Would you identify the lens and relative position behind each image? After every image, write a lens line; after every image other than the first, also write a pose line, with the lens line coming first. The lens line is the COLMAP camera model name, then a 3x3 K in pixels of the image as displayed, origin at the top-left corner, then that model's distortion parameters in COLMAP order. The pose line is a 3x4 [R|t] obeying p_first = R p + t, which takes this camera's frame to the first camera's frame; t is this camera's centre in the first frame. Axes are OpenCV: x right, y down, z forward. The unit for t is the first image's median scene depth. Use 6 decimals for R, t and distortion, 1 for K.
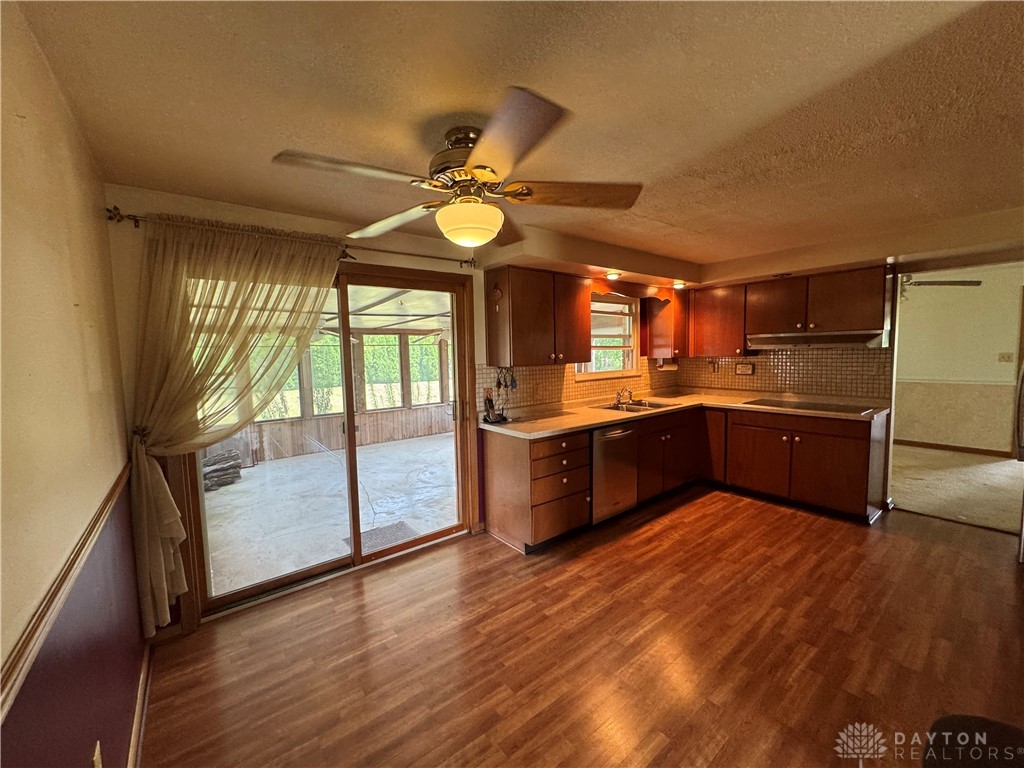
lens RADIAL K [[411.5, 0, 512.0], [0, 411.5, 384.0], [0, 0, 1]] dist [-0.000947, -0.000259]
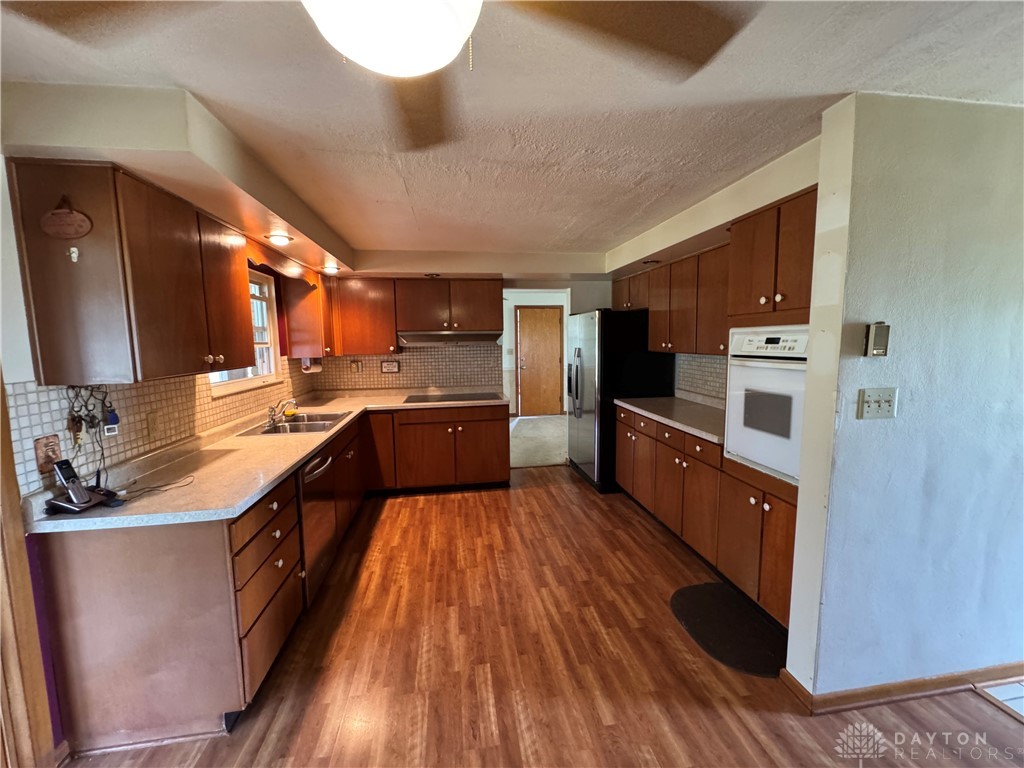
lens RADIAL K [[411.5, 0, 512.0], [0, 411.5, 384.0], [0, 0, 1]] dist [-0.000947, -0.000259]
pose [[0.494430, -0.079821, 0.865545, -0.187439], [0.076130, 0.995925, 0.048357, -0.028481], [-0.865877, 0.041985, 0.498492, 0.359932]]
